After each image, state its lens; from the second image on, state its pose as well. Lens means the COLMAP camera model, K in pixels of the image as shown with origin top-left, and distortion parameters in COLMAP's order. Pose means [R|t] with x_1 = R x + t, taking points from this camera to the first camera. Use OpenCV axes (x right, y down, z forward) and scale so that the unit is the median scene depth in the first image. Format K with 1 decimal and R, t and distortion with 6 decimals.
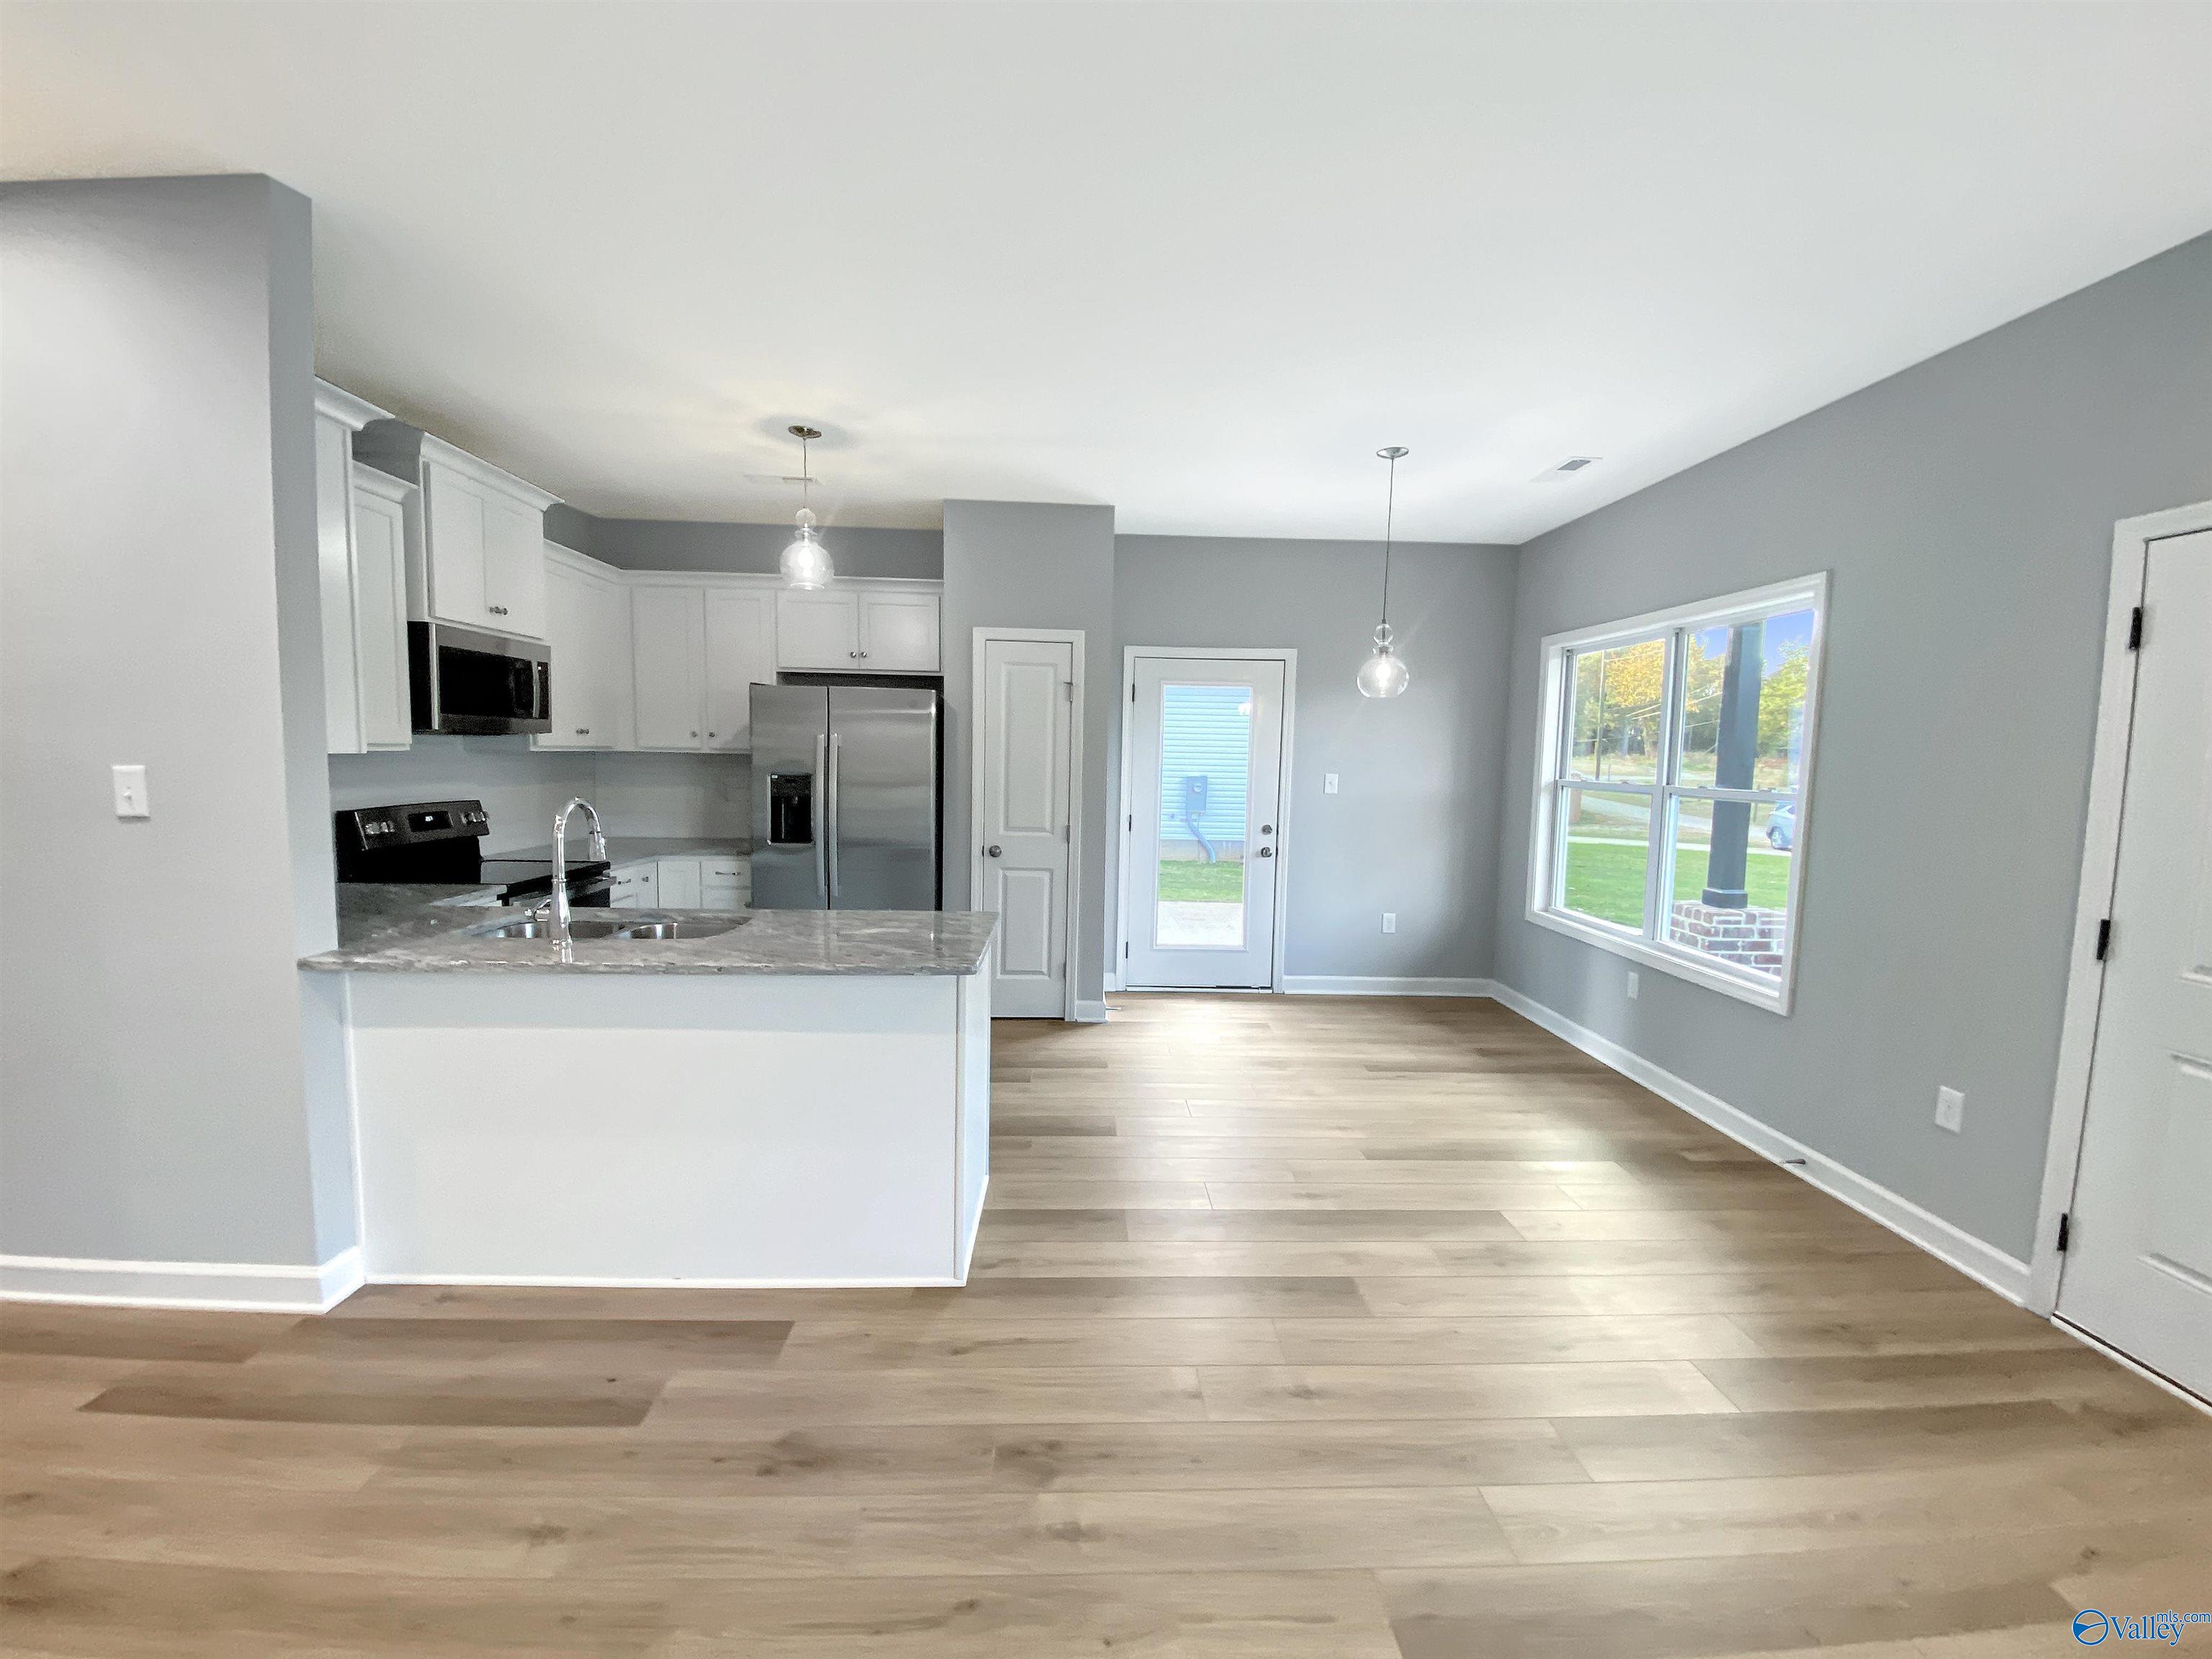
lens RADIAL K [[891.1, 0, 1107.5], [0, 891.1, 829.3], [0, 0, 1]] dist [0.030839, -0.026053]
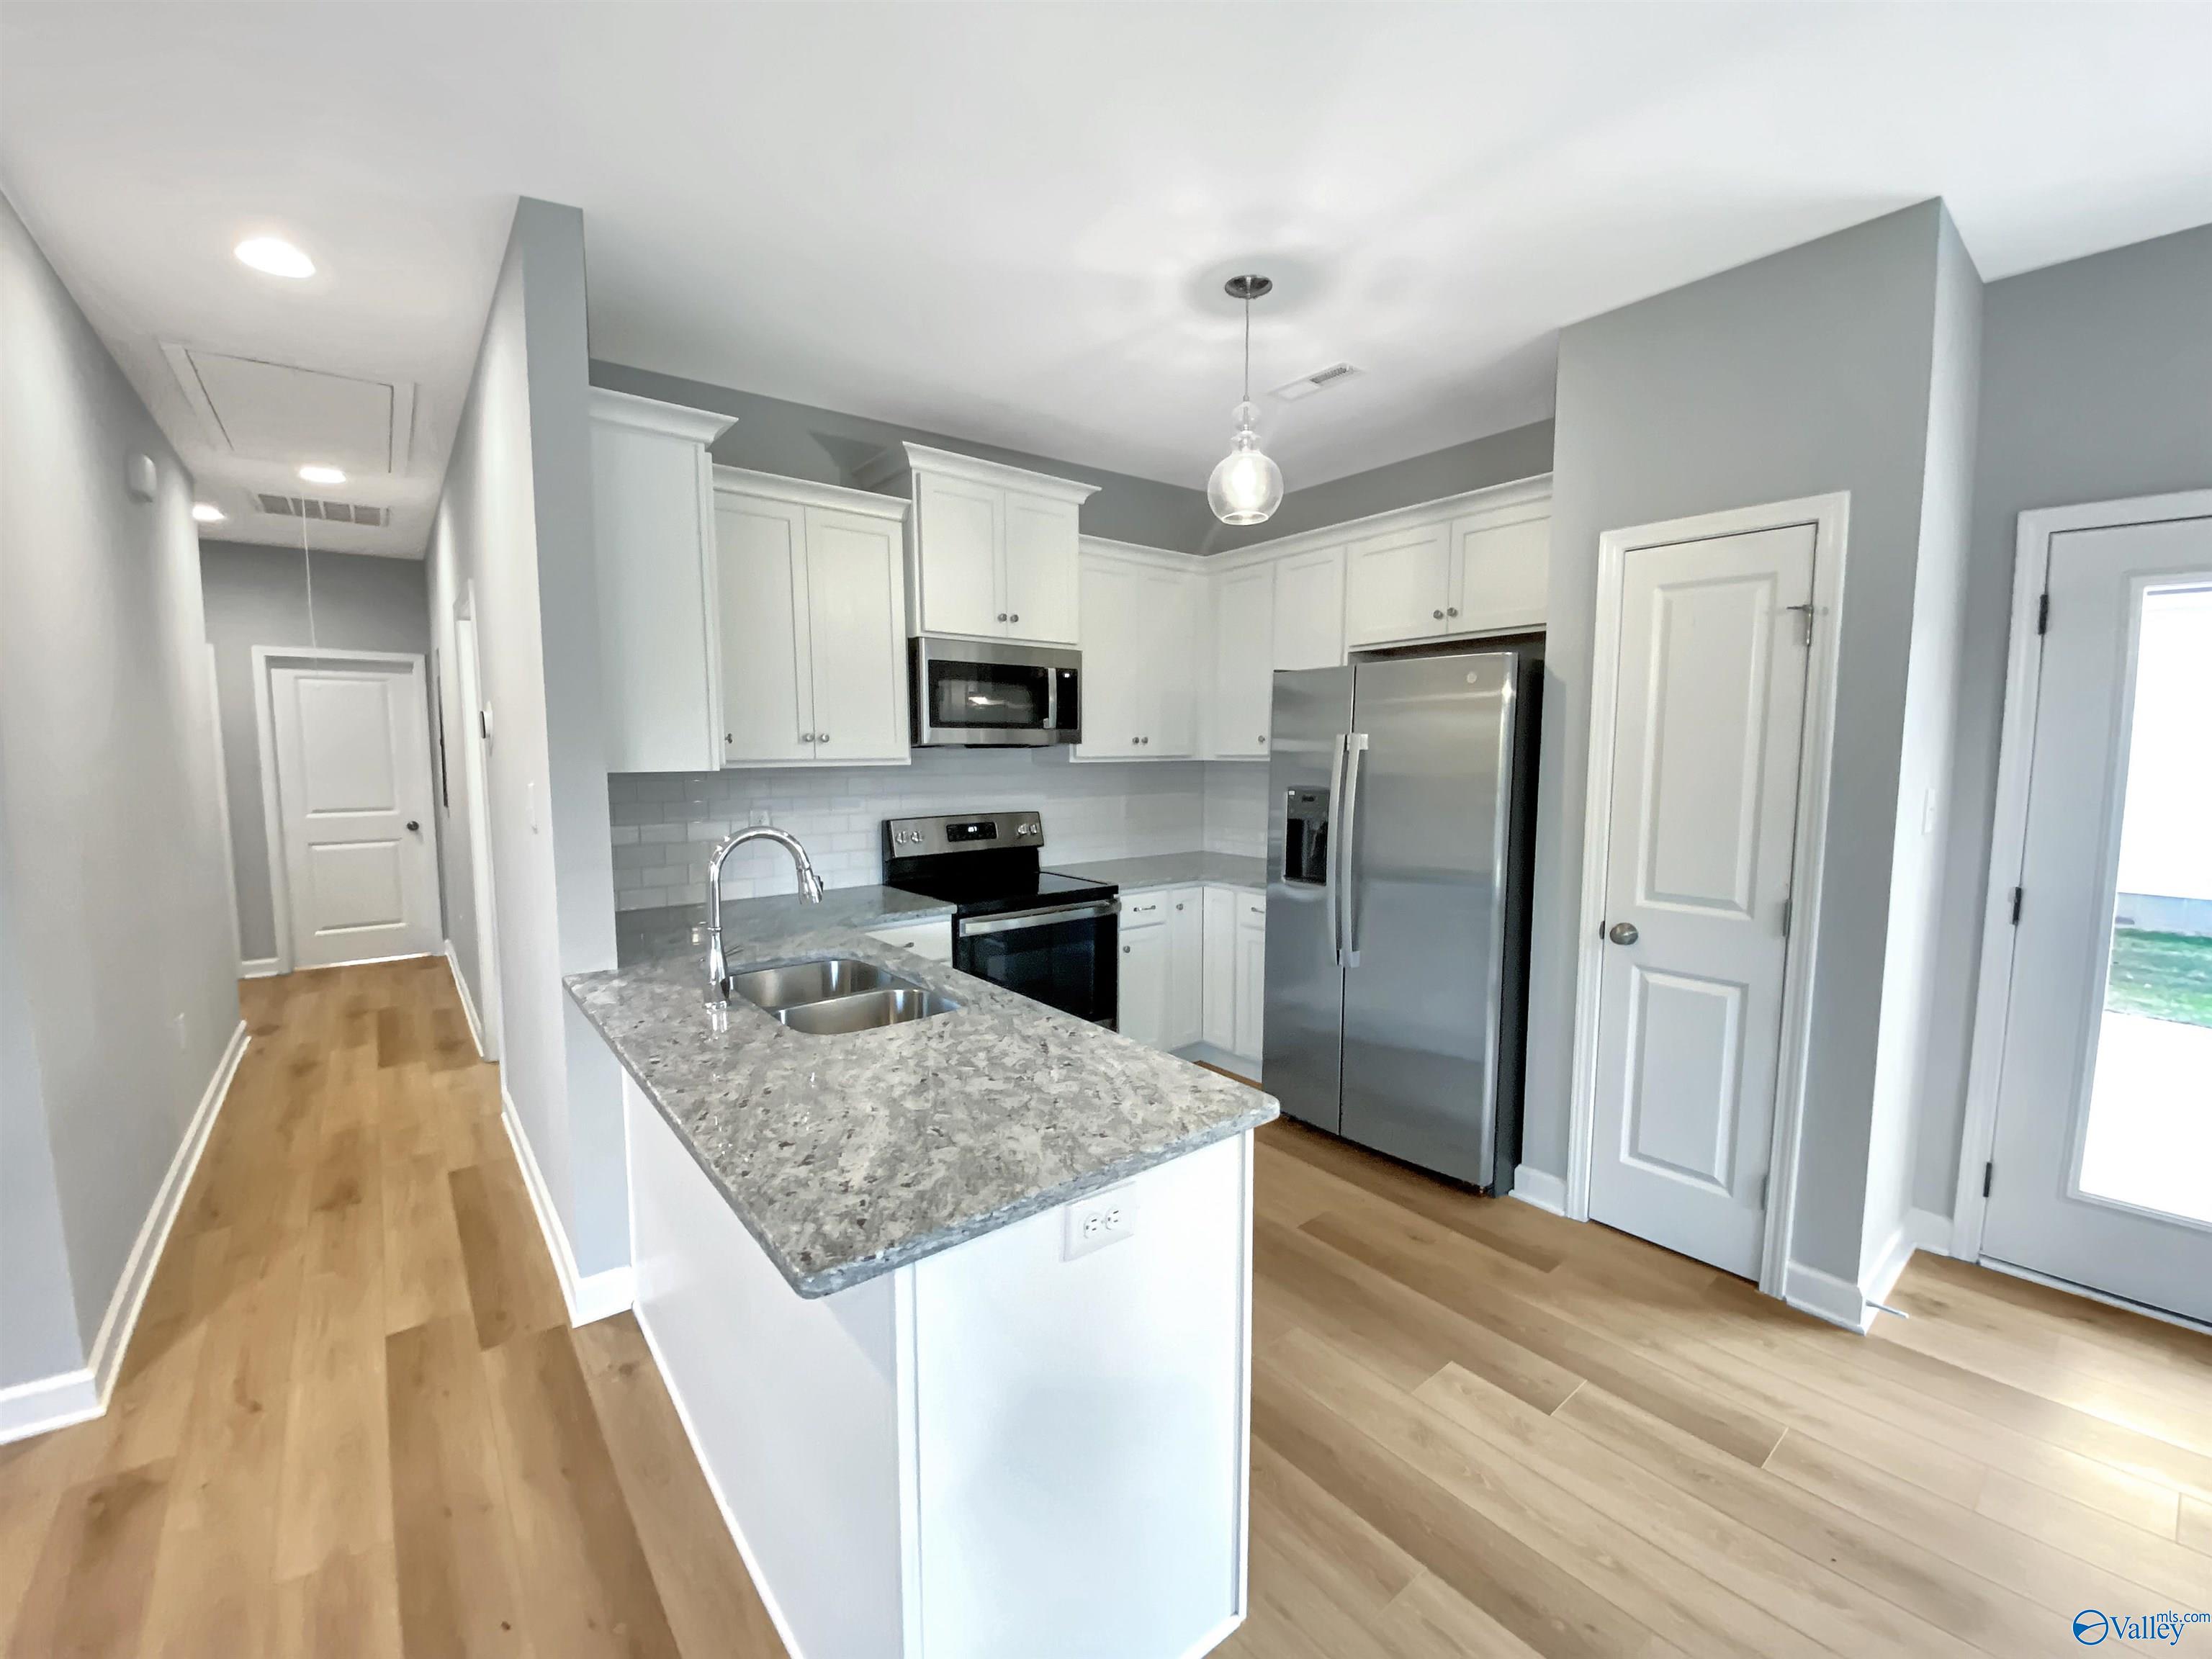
lens RADIAL K [[886.8, 0, 1106.0], [0, 886.8, 829.5], [0, 0, 1]] dist [0.045882, -0.037730]
pose [[0.595437, 0.053600, -0.801612, 0.143039], [-0.053920, 0.998188, 0.026693, -0.042614], [0.801591, 0.027329, 0.597248, 0.463693]]
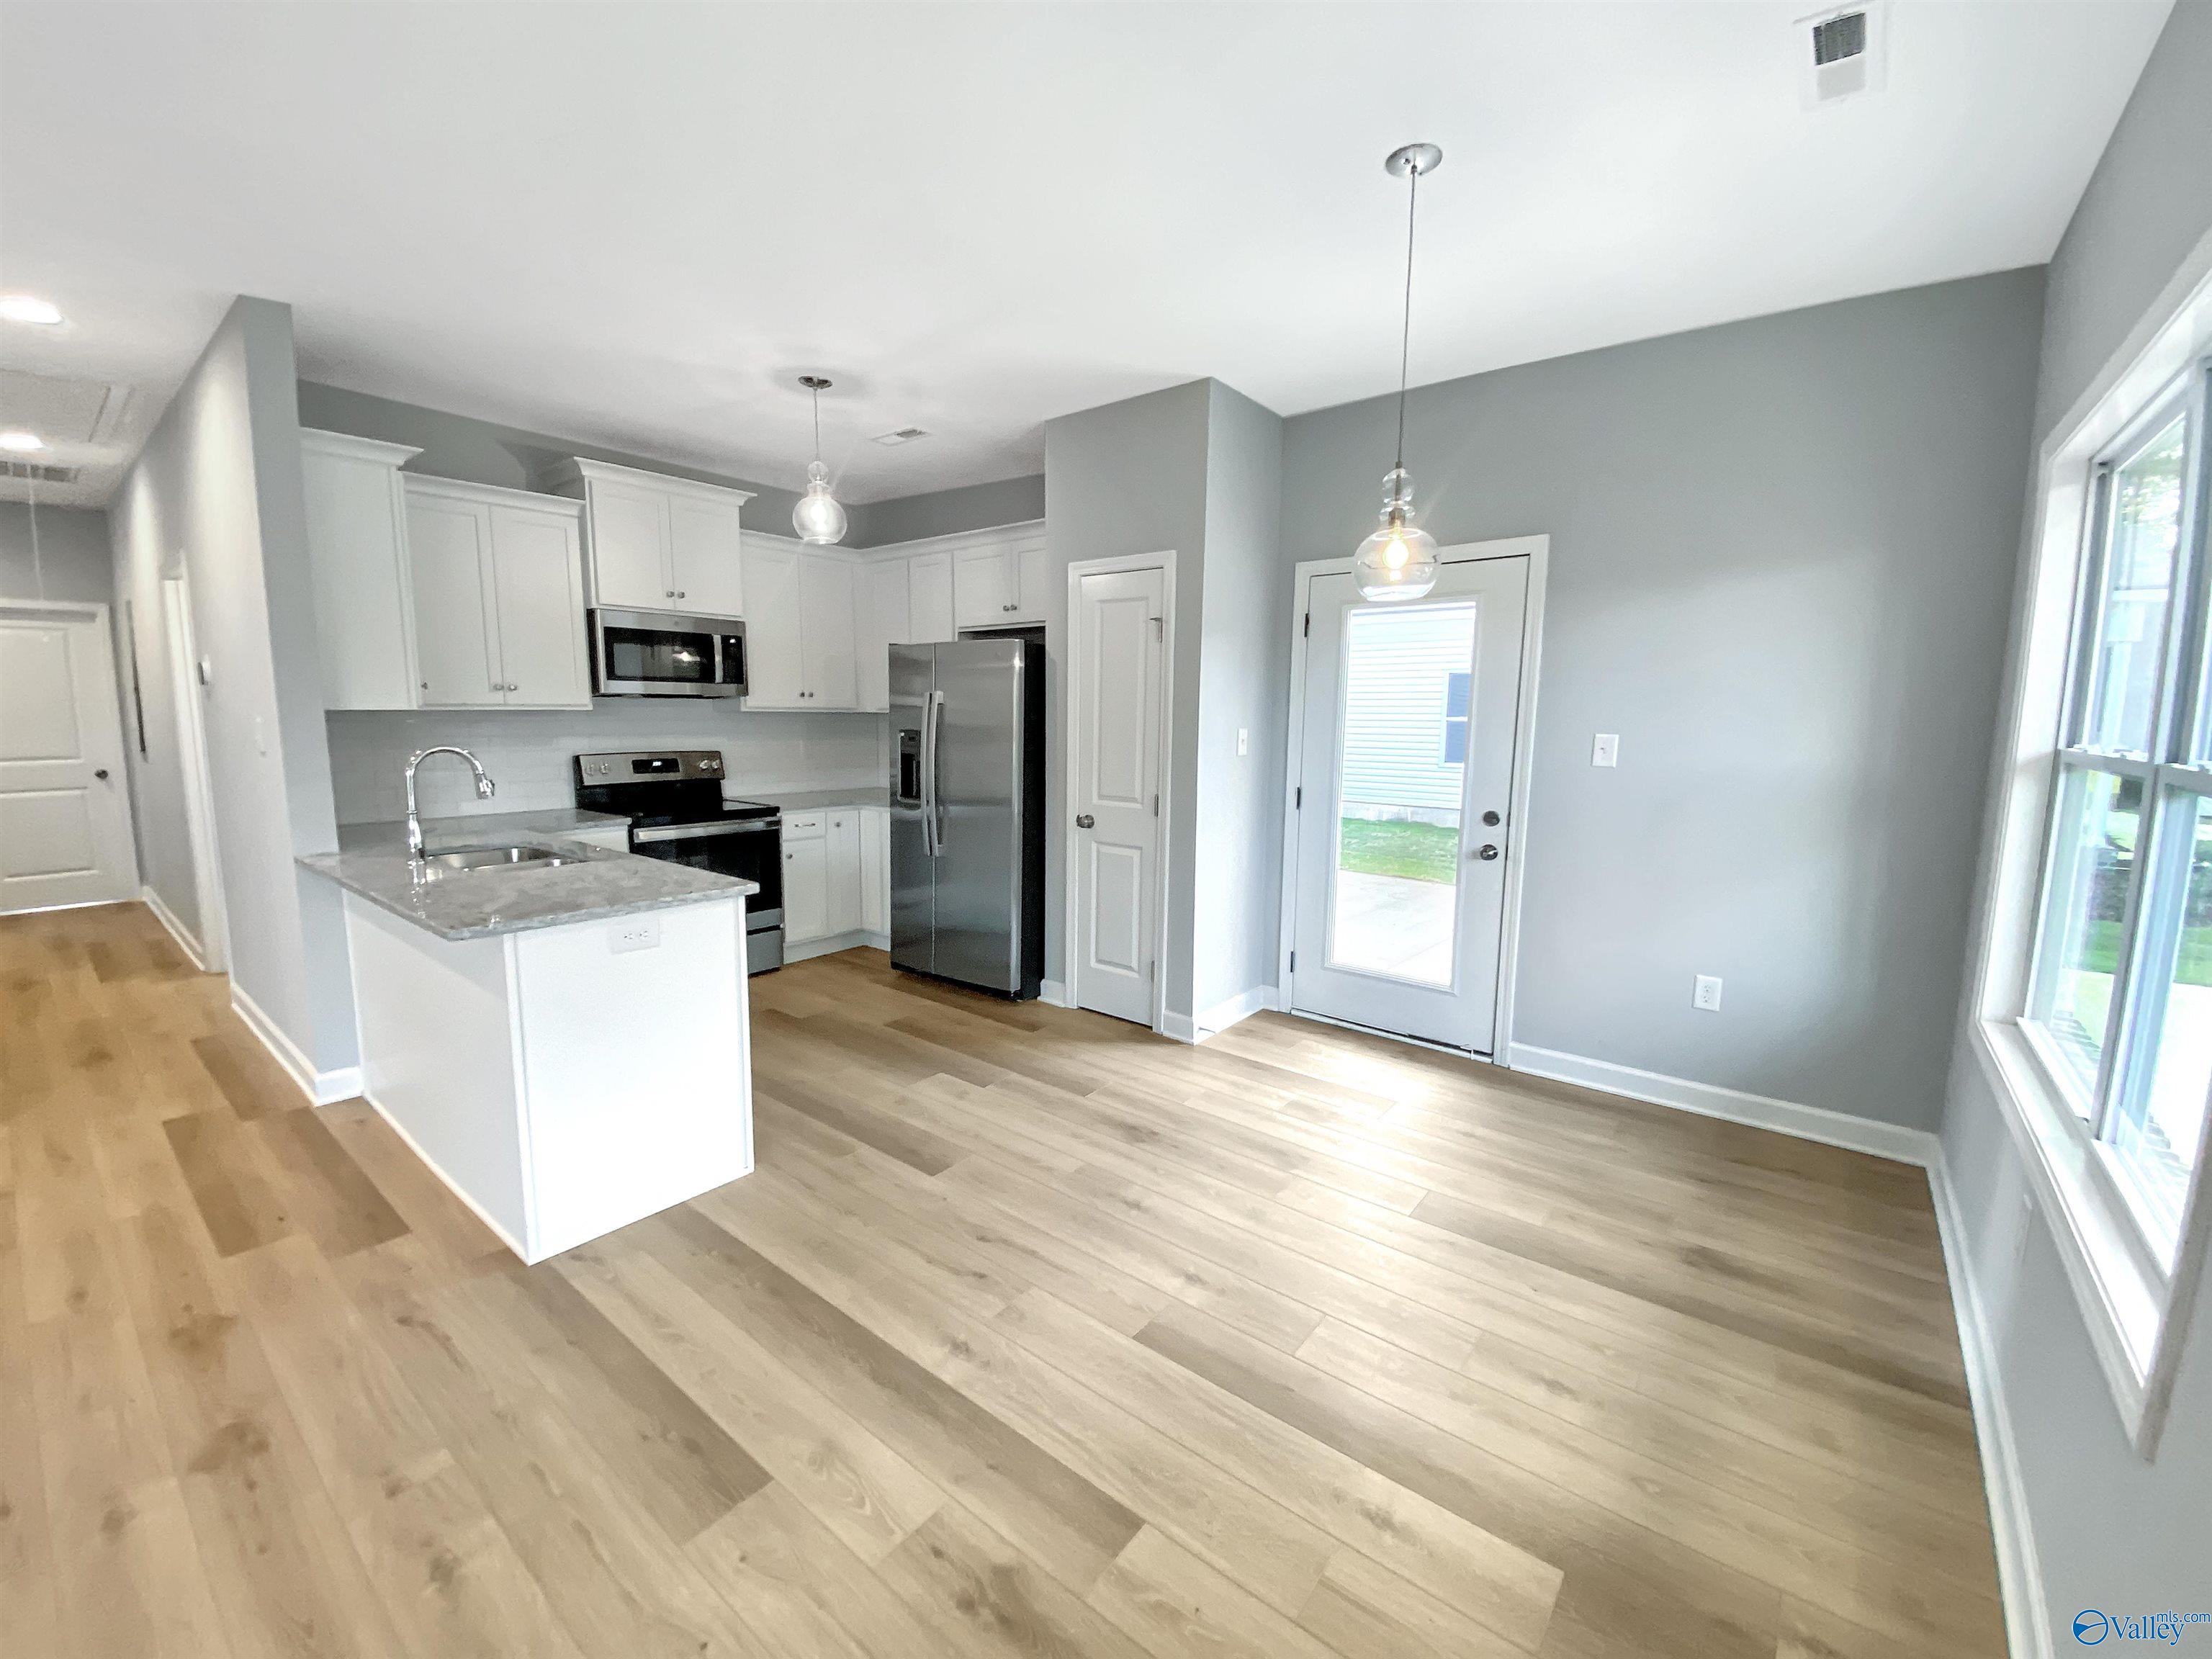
lens RADIAL K [[891.1, 0, 1107.5], [0, 891.1, 829.3], [0, 0, 1]] dist [0.030839, -0.026053]
pose [[0.757350, 0.073280, -0.648884, 0.520132], [-0.047974, 0.997242, 0.056628, -0.020081], [0.651244, -0.011758, 0.758777, 0.401028]]
